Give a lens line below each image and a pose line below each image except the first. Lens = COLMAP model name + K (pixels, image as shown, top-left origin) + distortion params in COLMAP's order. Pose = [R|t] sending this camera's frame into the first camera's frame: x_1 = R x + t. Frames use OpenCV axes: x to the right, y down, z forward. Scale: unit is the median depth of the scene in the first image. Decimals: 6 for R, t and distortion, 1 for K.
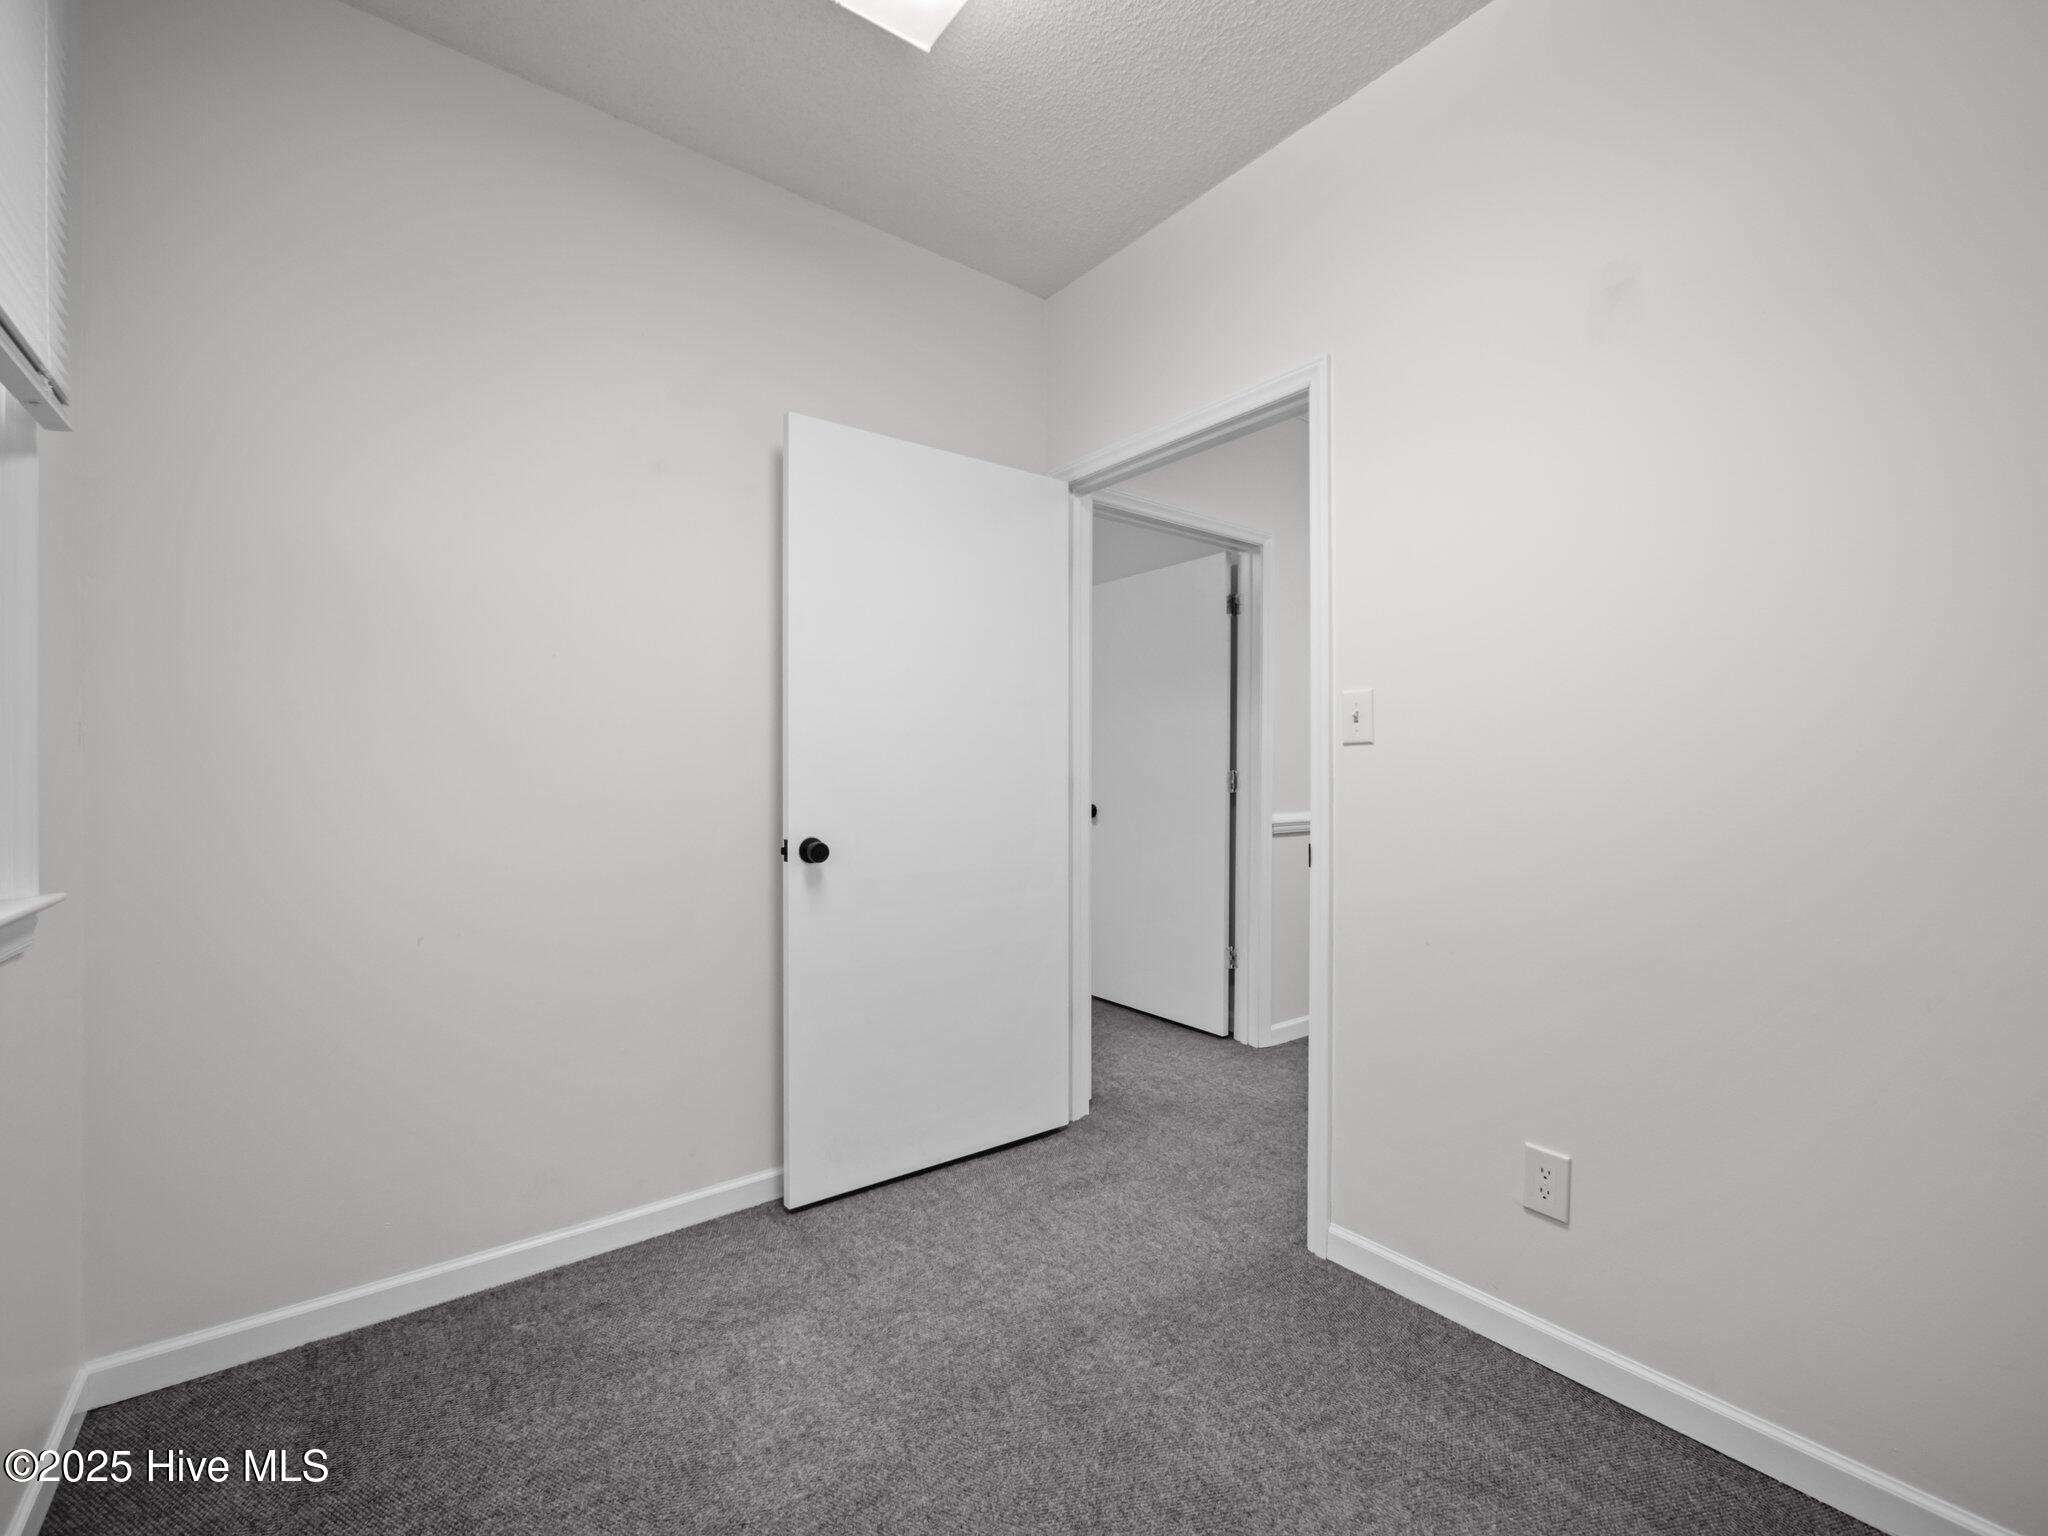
lens RADIAL K [[879.6, 0, 1045.7], [0, 879.6, 794.7], [0, 0, 1]] dist [-0.004657, 0.000135]
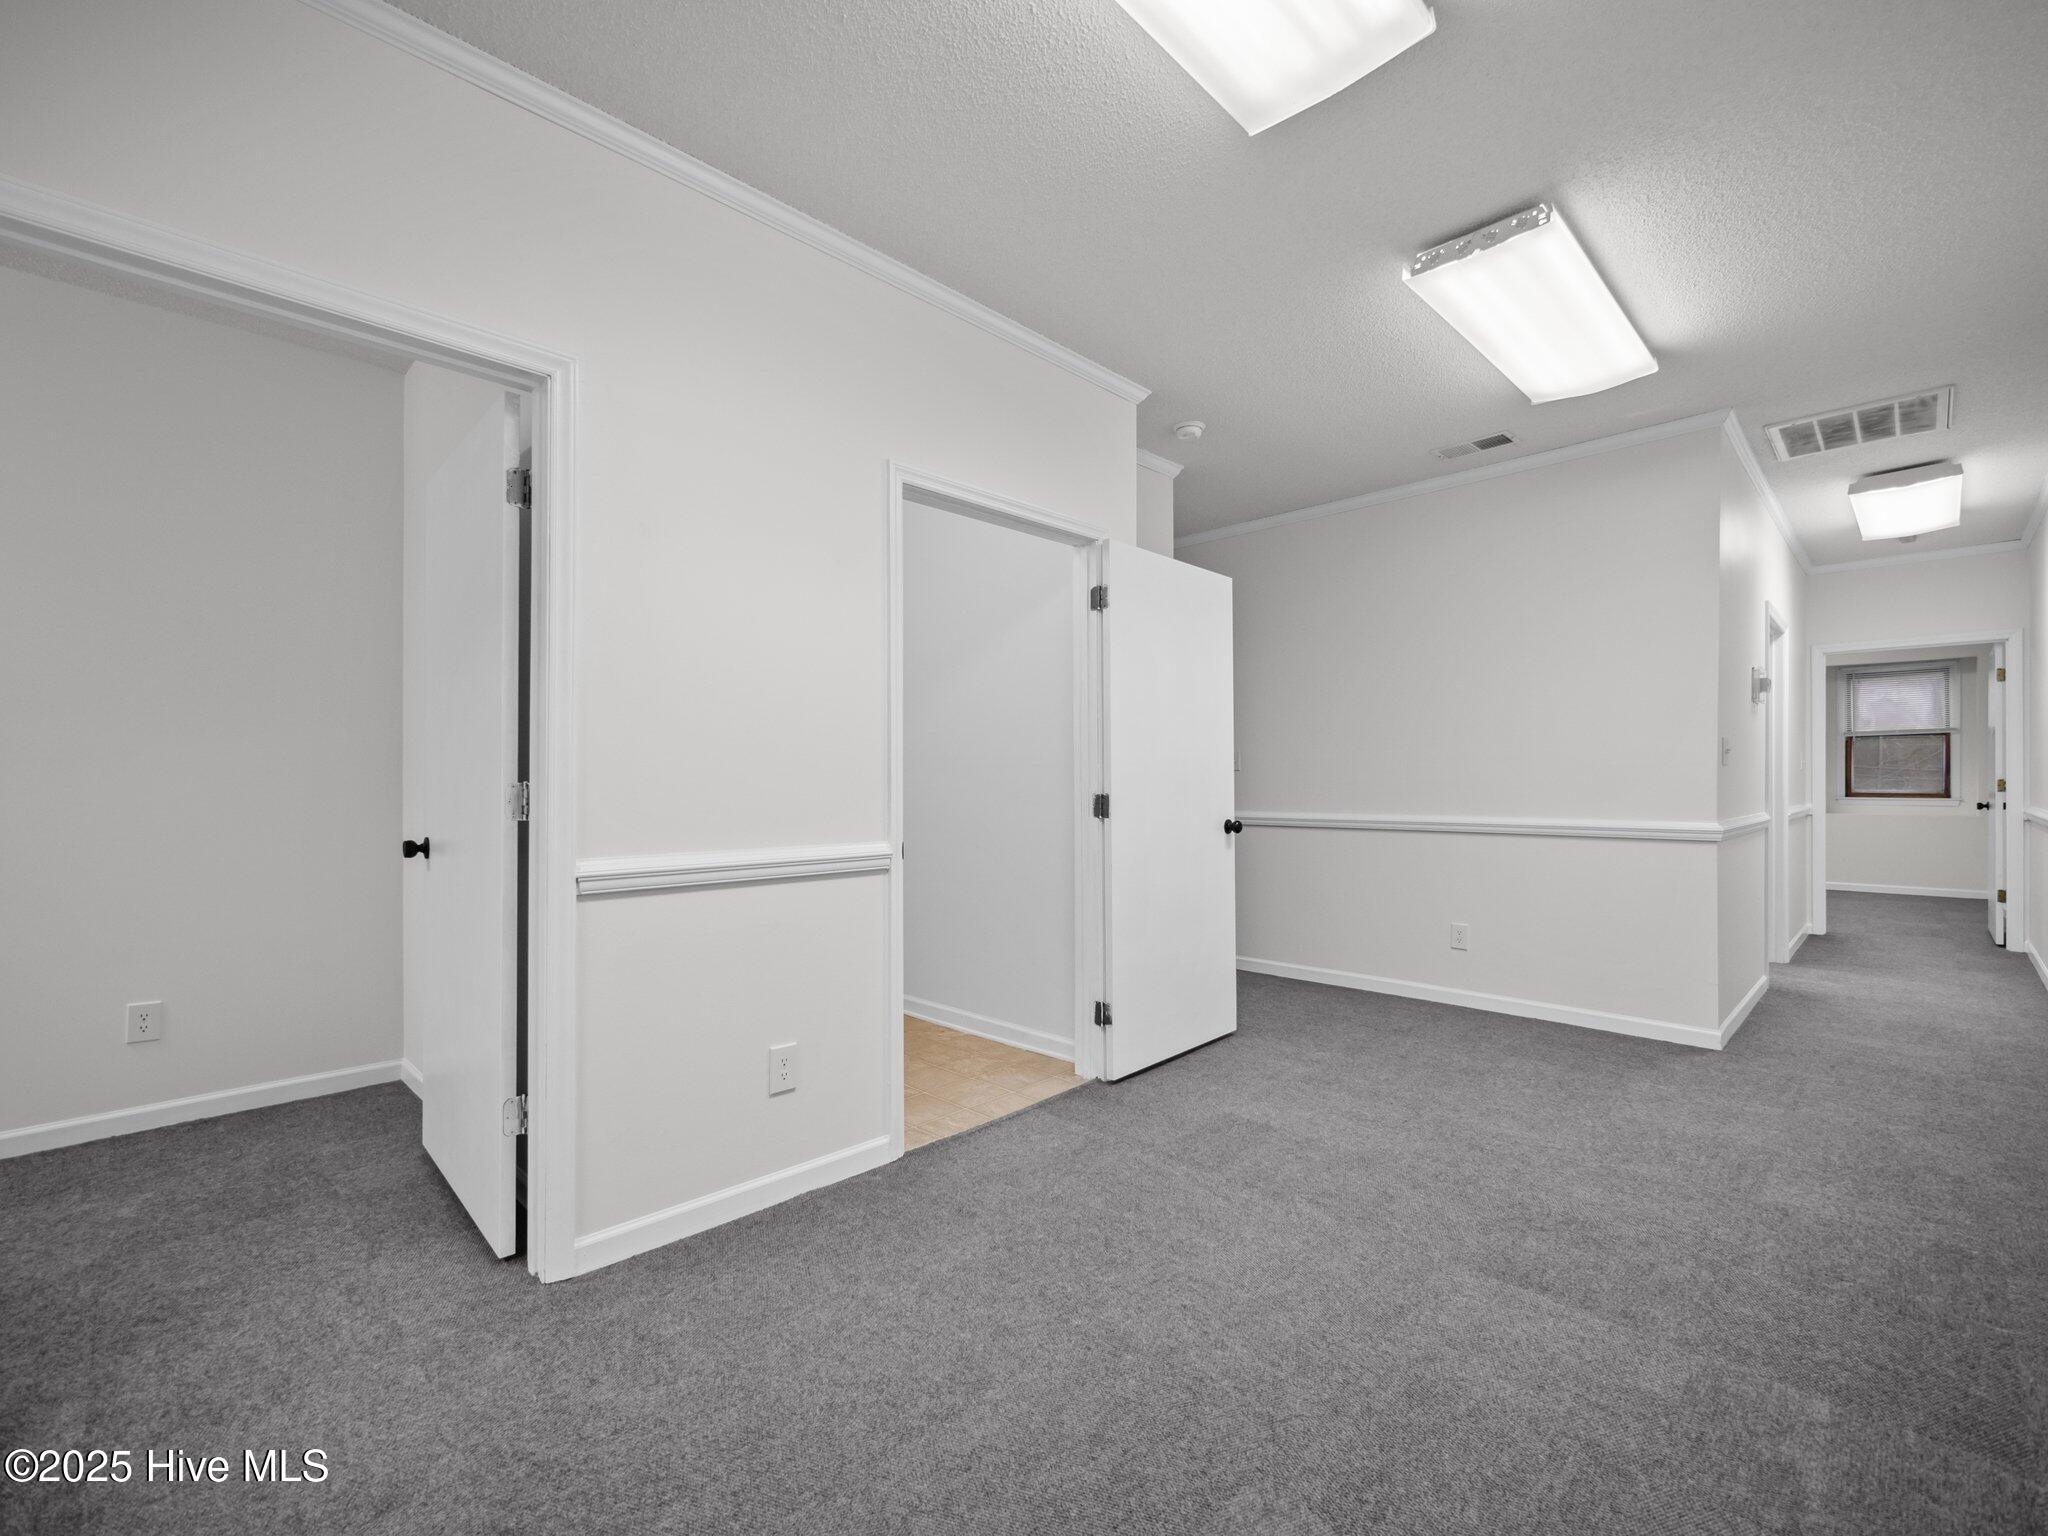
lens RADIAL K [[879.6, 0, 1025.8], [0, 879.6, 786.0], [0, 0, 1]] dist [-0.004657, 0.000135]
pose [[0.989884, 0.007889, 0.141658, 0.468055], [-0.004970, 0.999768, -0.020946, -0.015090], [-0.141791, 0.020030, 0.989694, 0.411993]]
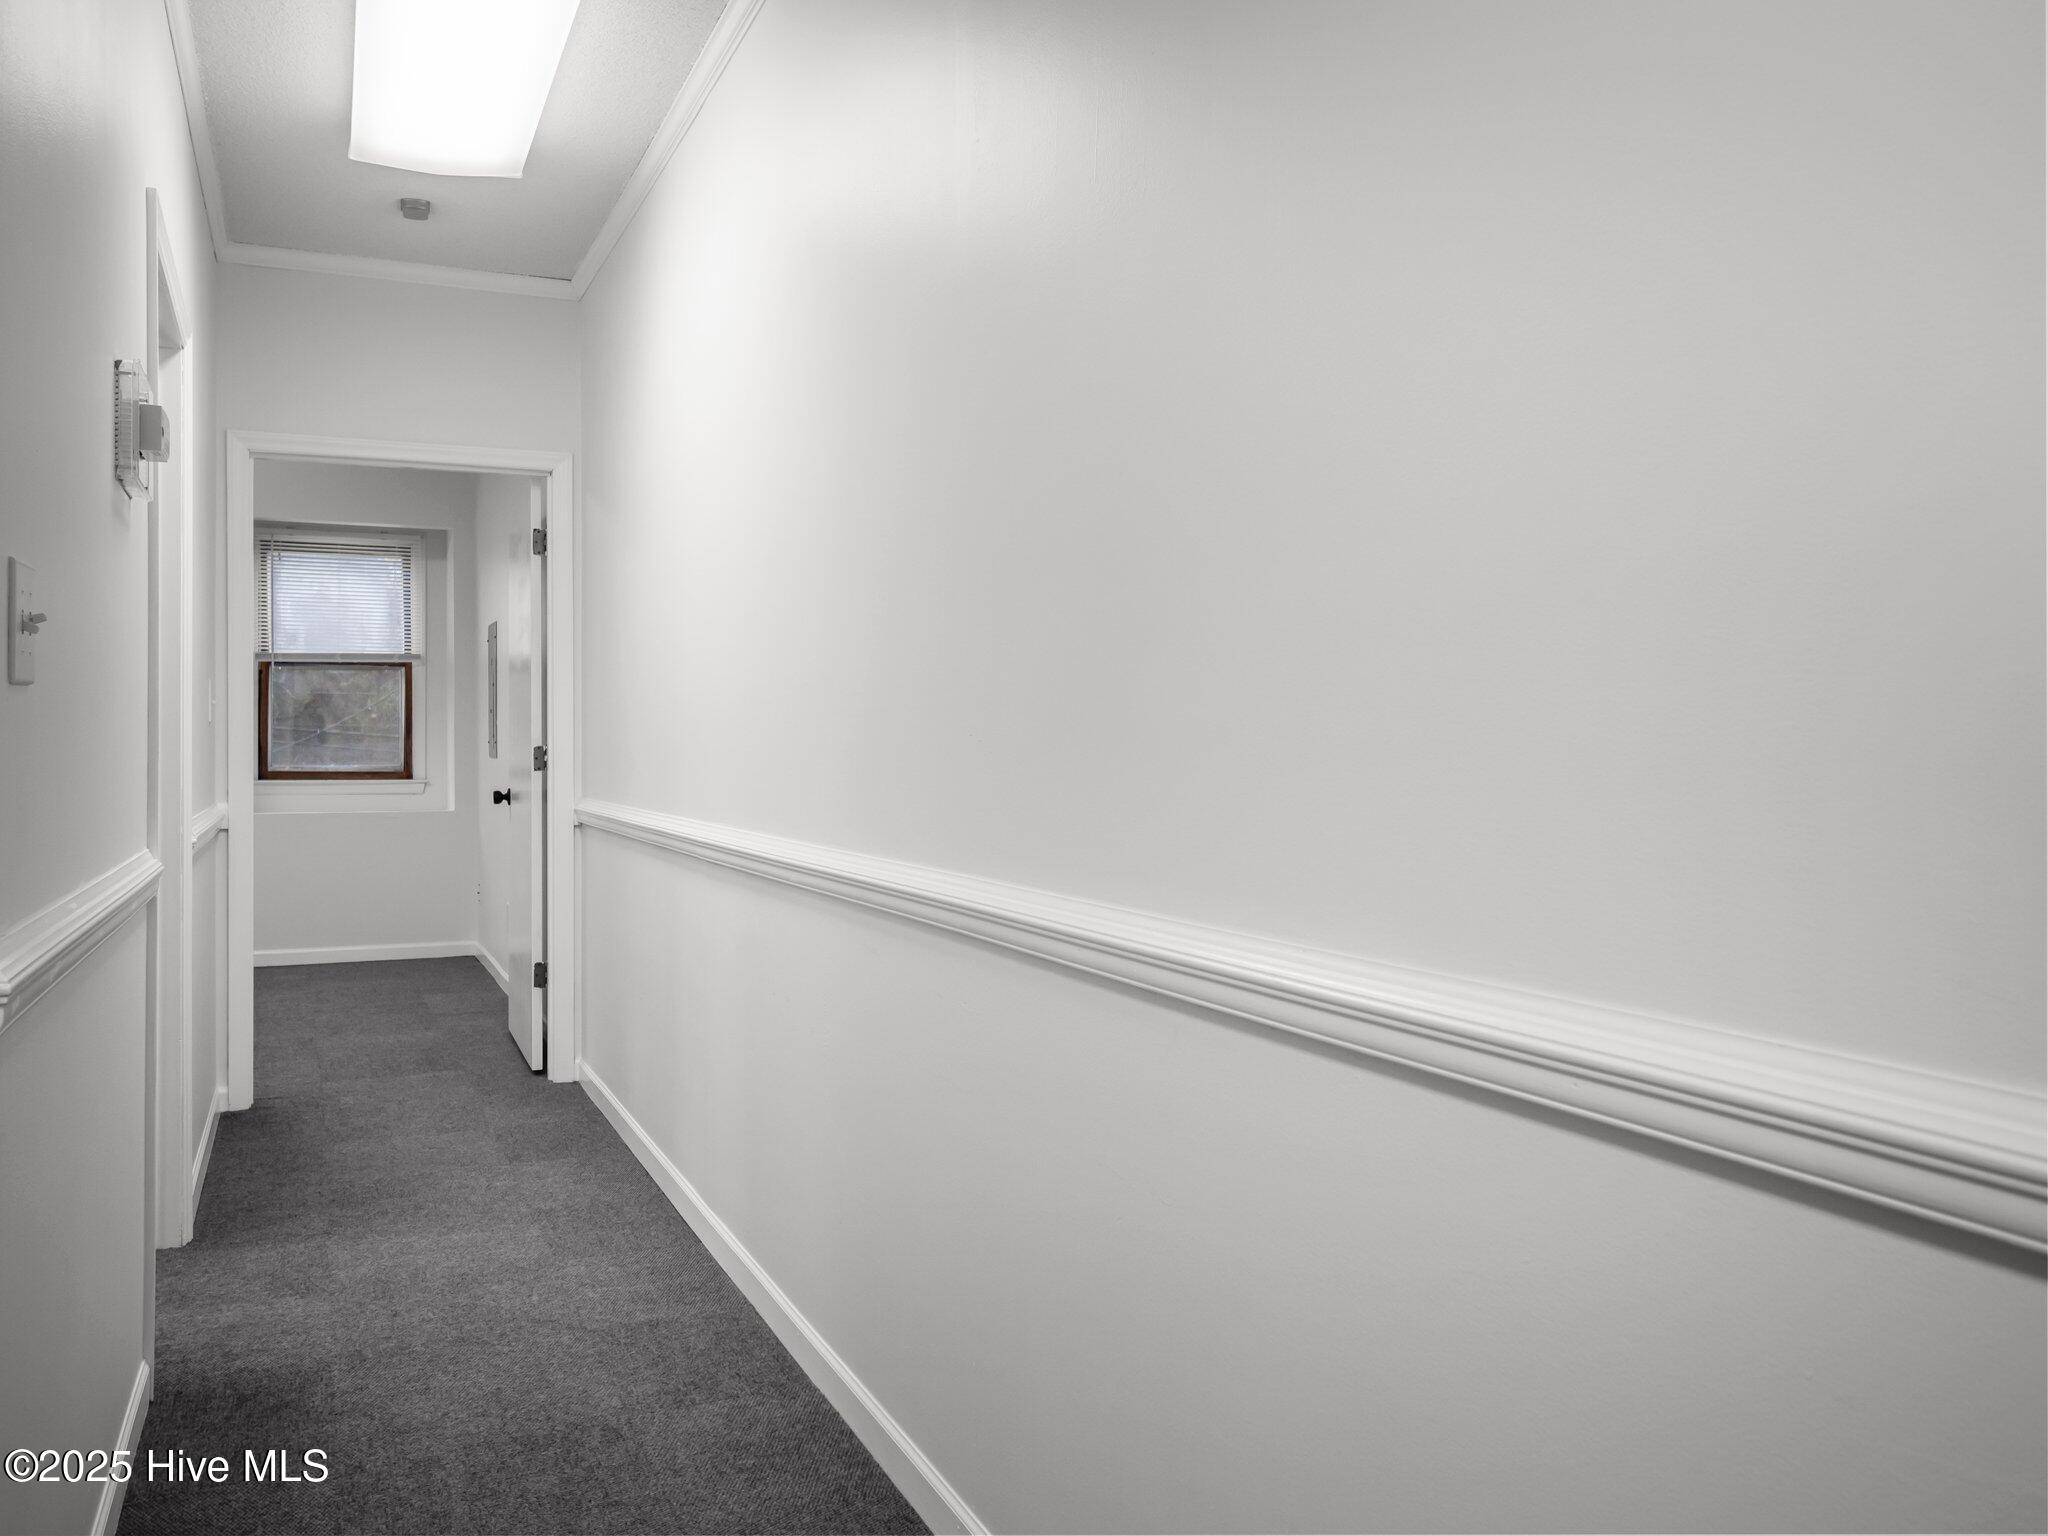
lens RADIAL K [[1648.2, 0, 1061.0], [0, 1648.2, 738.4], [0, 0, 1]] dist [0.001130, 0.006242]
pose [[0.201999, 0.015297, 0.979266, 1.087992], [0.021954, 0.999556, -0.020142, -0.036228], [-0.979140, 0.025568, 0.201573, 0.988081]]
